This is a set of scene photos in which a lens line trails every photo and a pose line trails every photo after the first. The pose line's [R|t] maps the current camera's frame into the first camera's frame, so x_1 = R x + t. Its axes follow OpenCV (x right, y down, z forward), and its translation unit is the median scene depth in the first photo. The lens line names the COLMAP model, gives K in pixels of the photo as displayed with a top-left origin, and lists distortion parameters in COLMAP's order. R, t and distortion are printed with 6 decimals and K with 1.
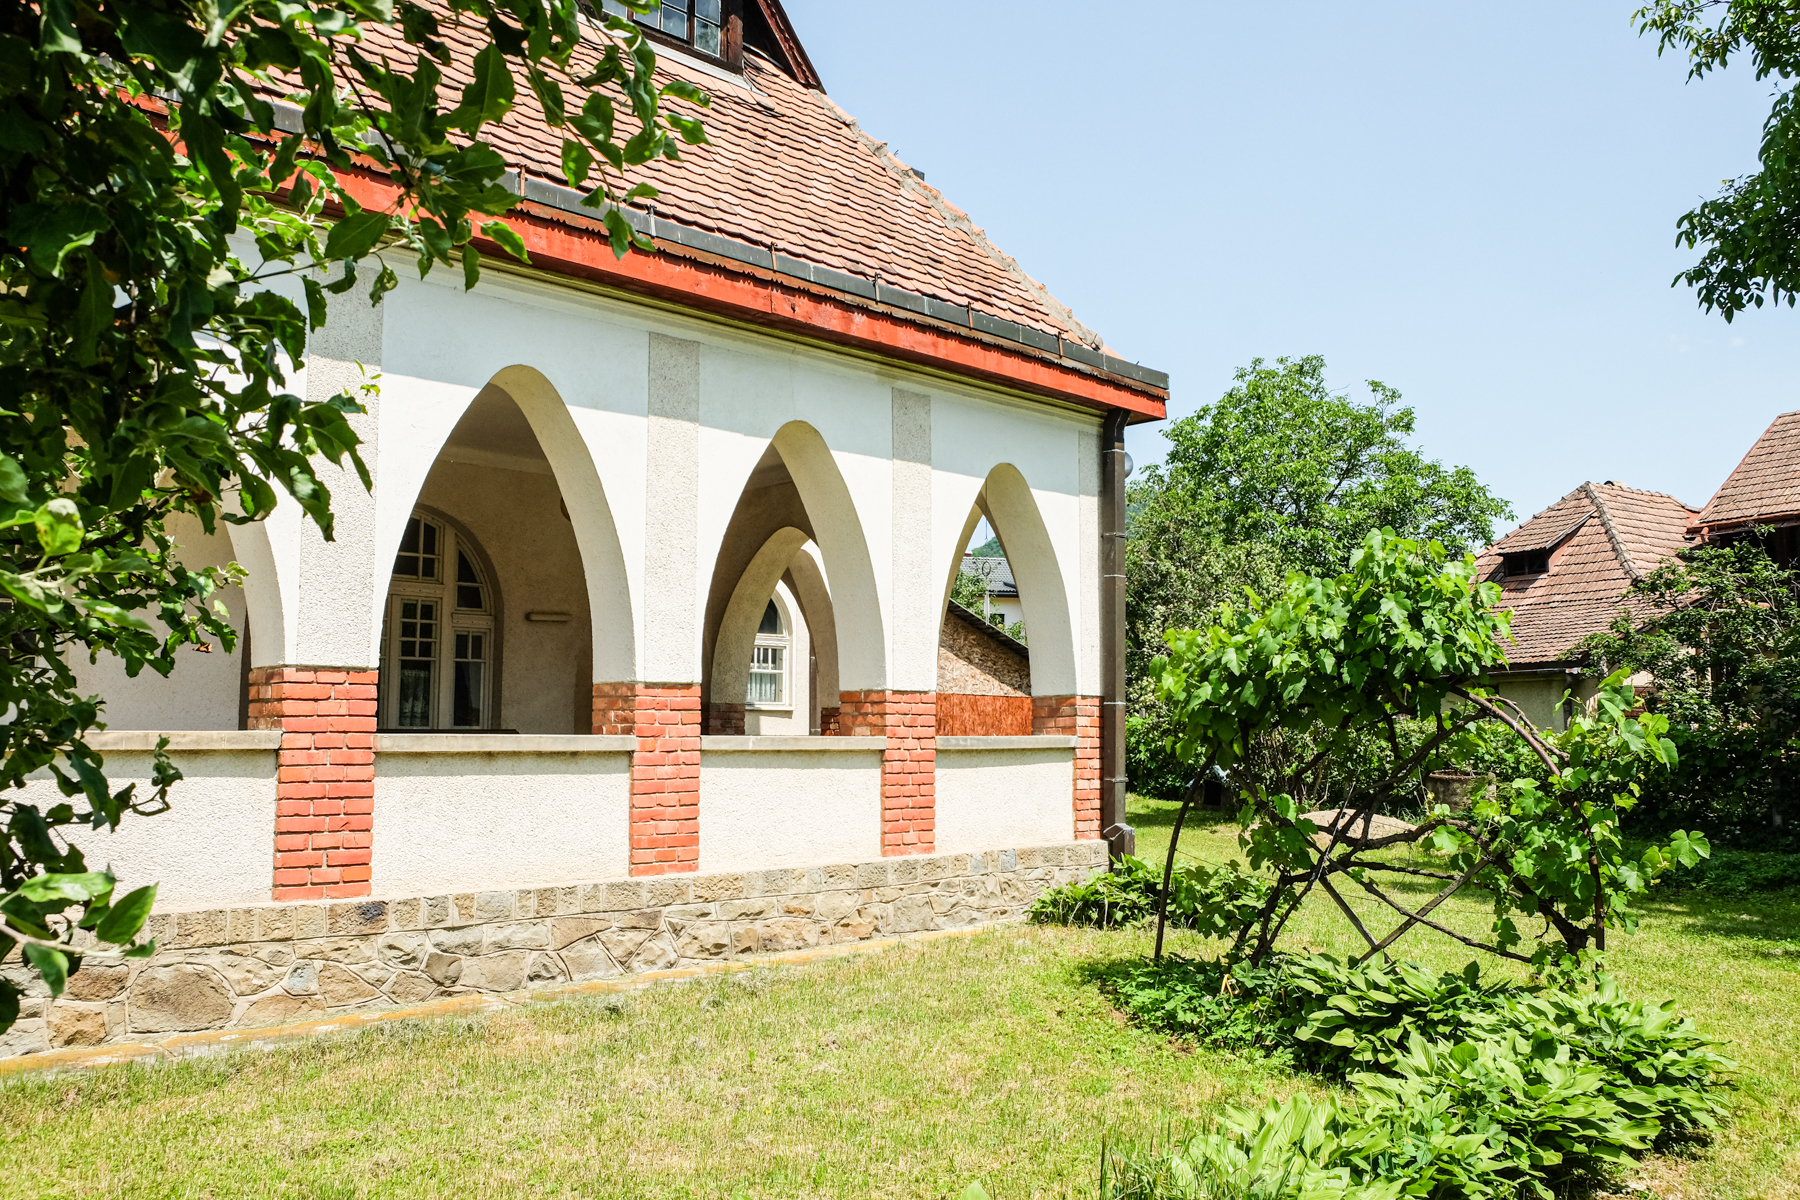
lens RADIAL K [[1407.2, 0, 900.0], [0, 1407.2, 600.0], [0, 0, 1]] dist [-0.052875, 0.053628]
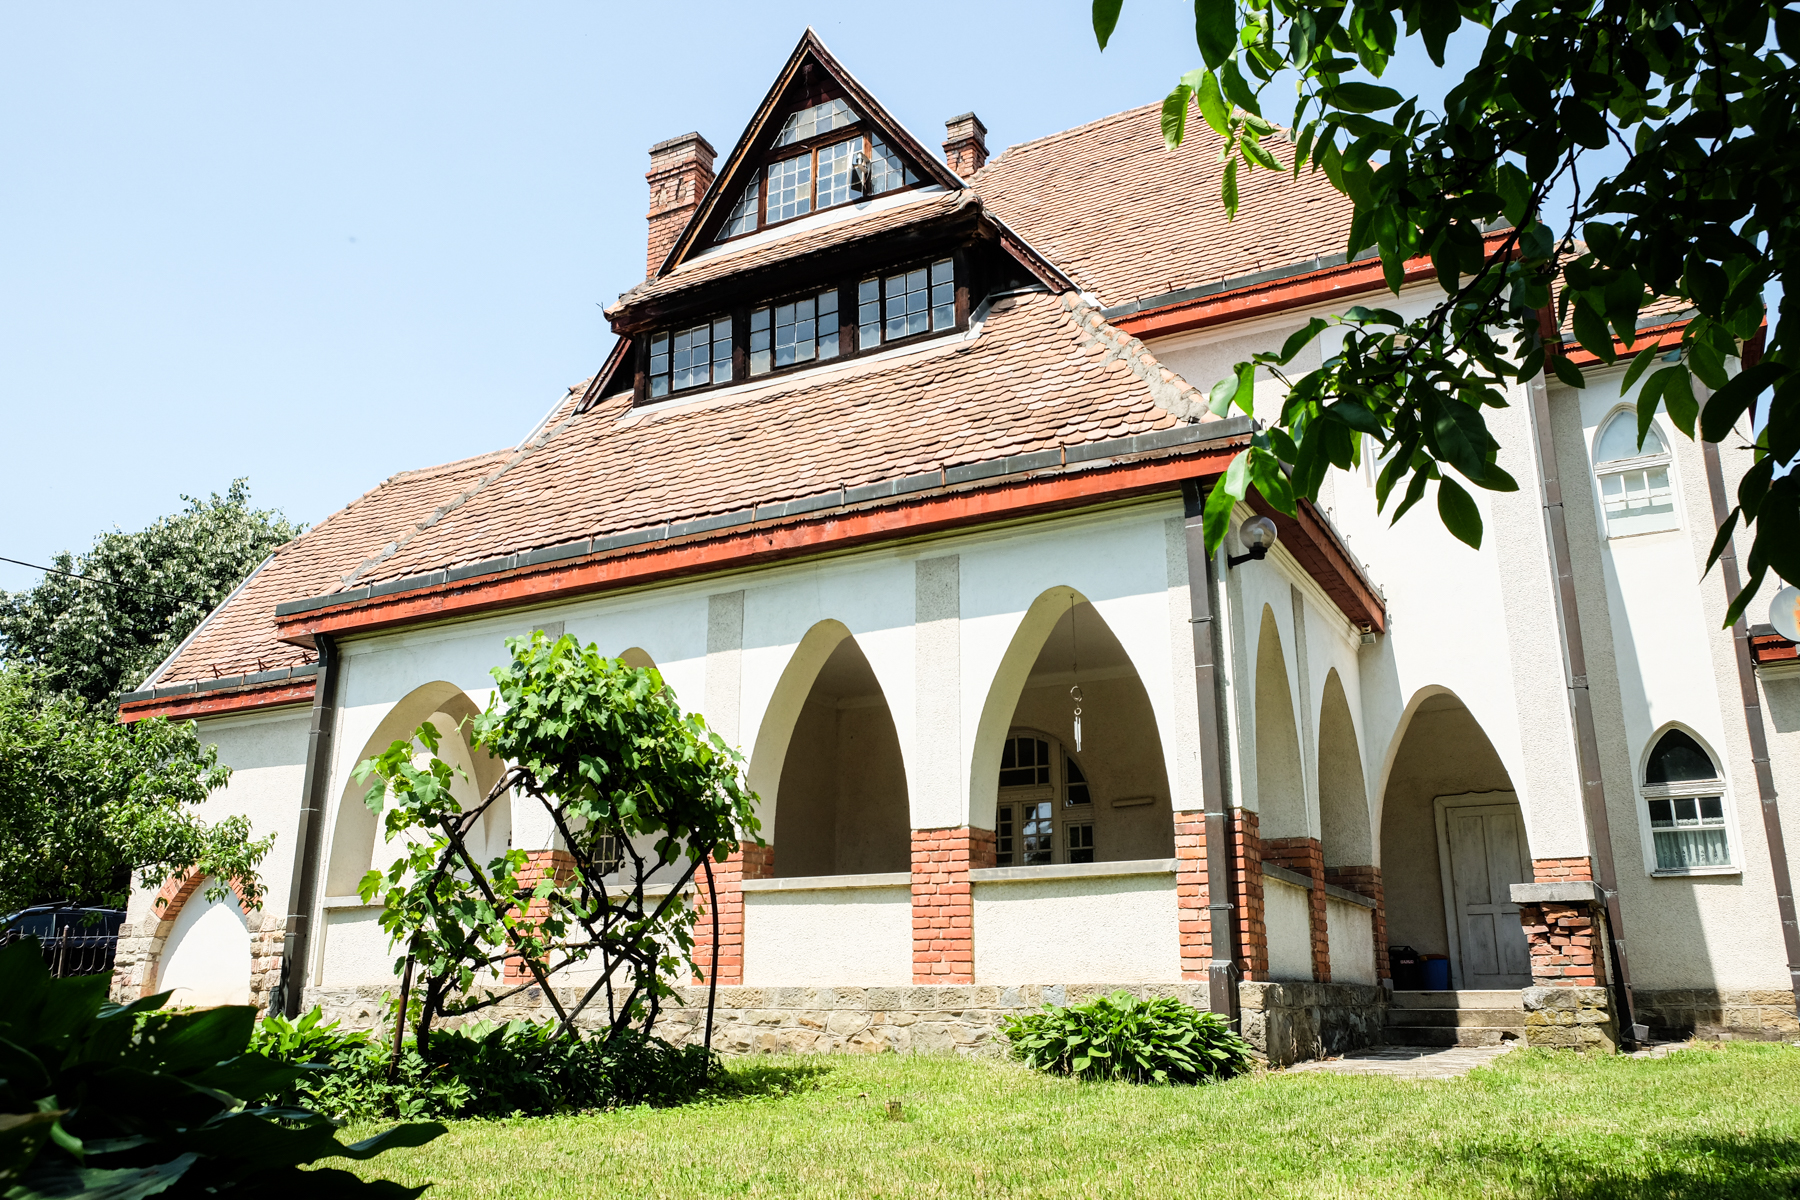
lens RADIAL K [[1407.2, 0, 900.0], [0, 1407.2, 600.0], [0, 0, 1]] dist [-0.052875, 0.053628]
pose [[0.304654, -0.266067, -0.914546, 1.076394], [0.090948, 0.963929, -0.250137, 0.170217], [0.948111, -0.006971, 0.317864, 0.663002]]
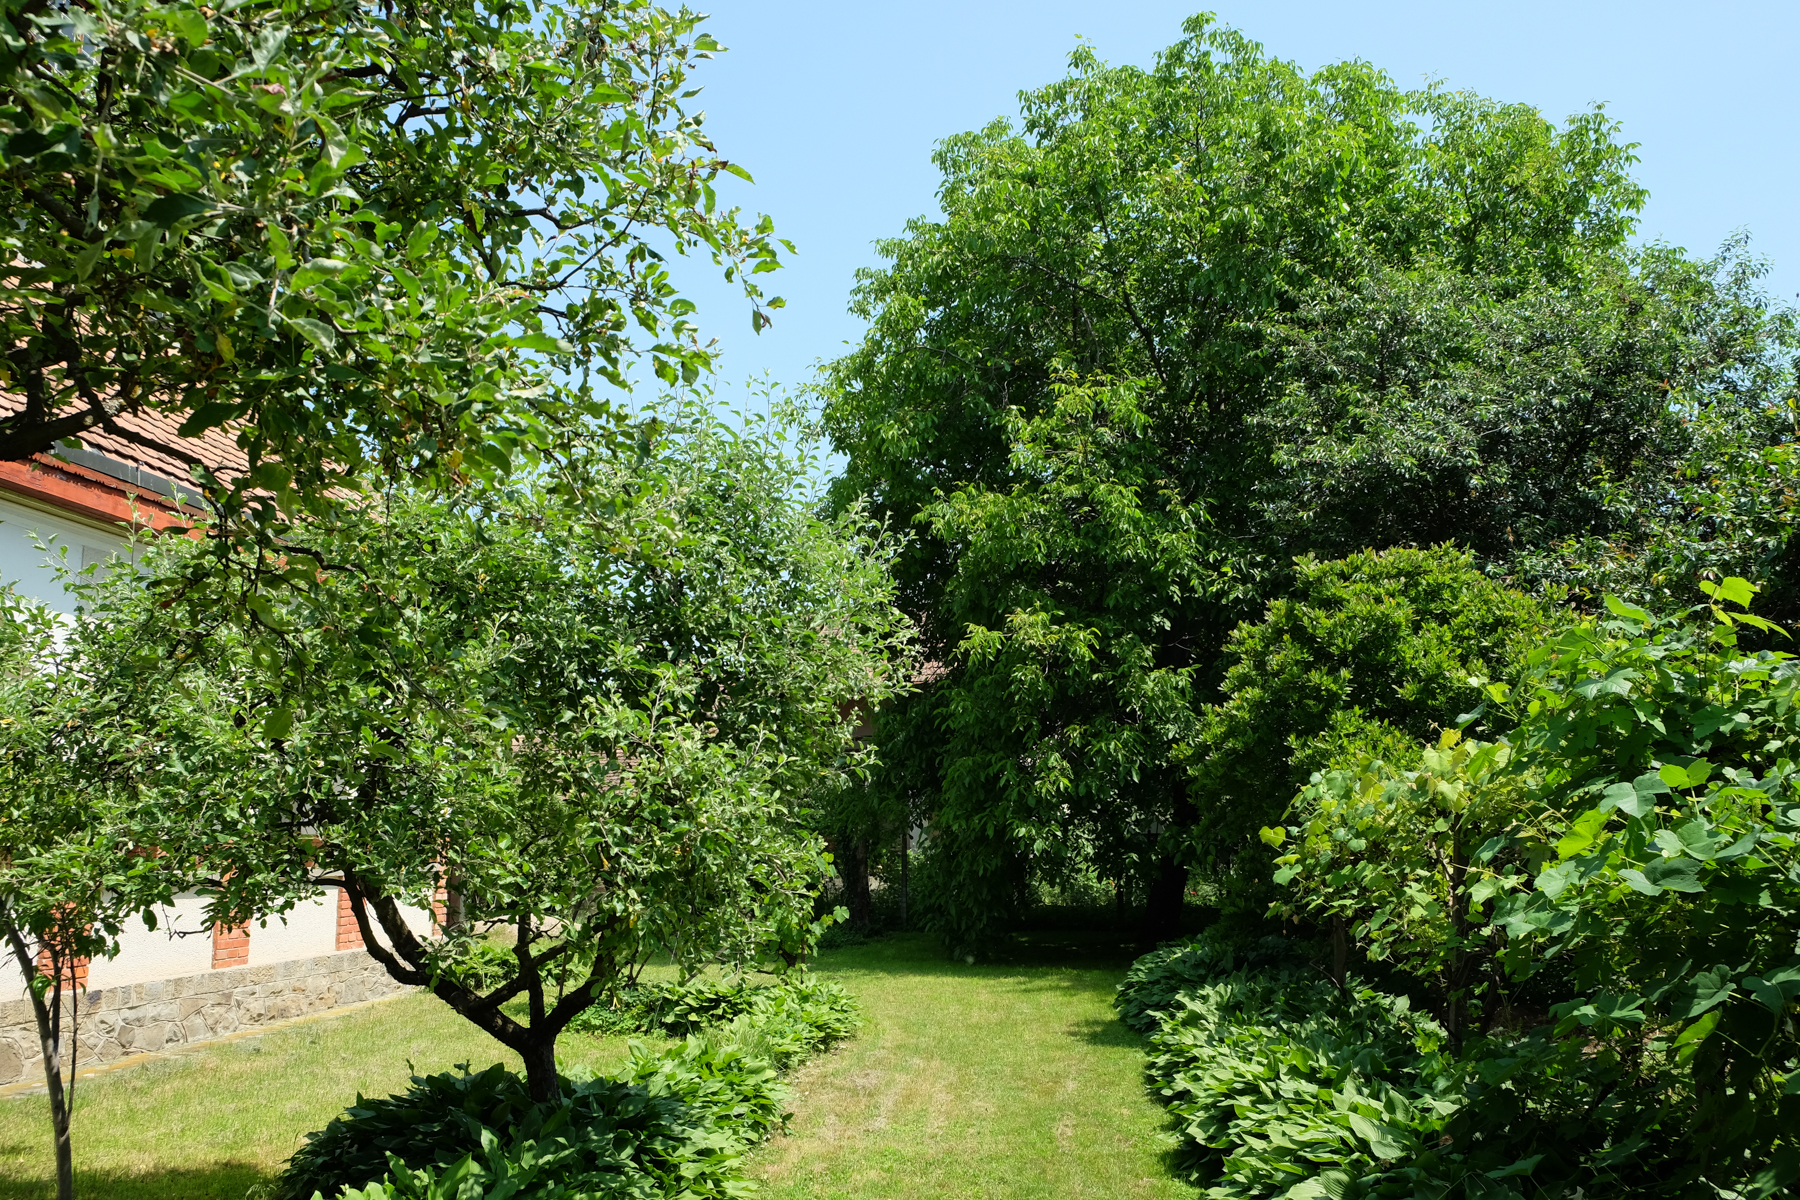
lens RADIAL K [[1407.2, 0, 900.0], [0, 1407.2, 600.0], [0, 0, 1]] dist [-0.052875, 0.053628]
pose [[0.782712, 0.092738, 0.615436, -0.488555], [-0.044328, 0.994632, -0.093502, -0.070415], [-0.620803, 0.045904, 0.782621, -0.516724]]
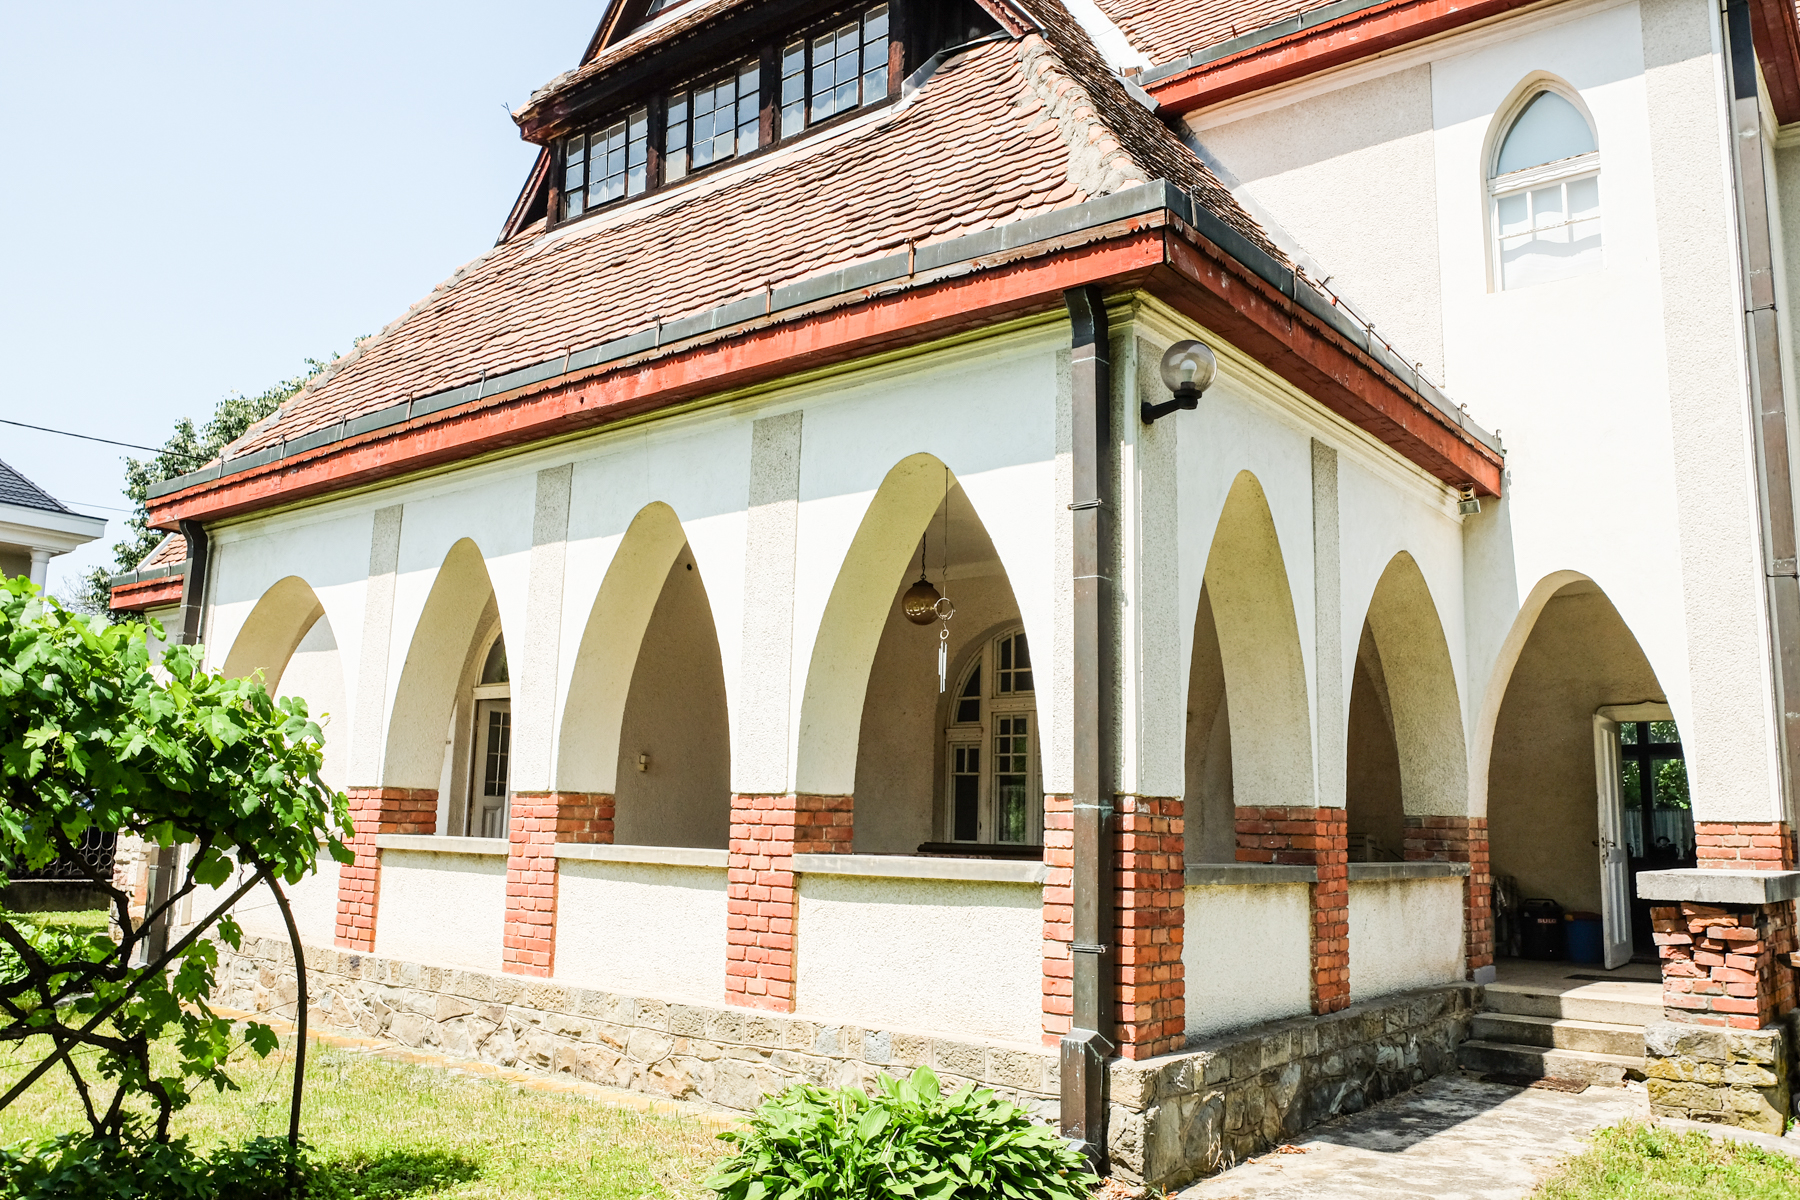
lens RADIAL K [[1400.4, 0, 904.5], [0, 1400.4, 600.3], [0, 0, 1]] dist [-0.045807, 0.038160]
pose [[0.131694, -0.159435, -0.978385, 0.831322], [0.069242, 0.986050, -0.151363, 0.085693], [0.988869, -0.047812, 0.140897, 1.021801]]
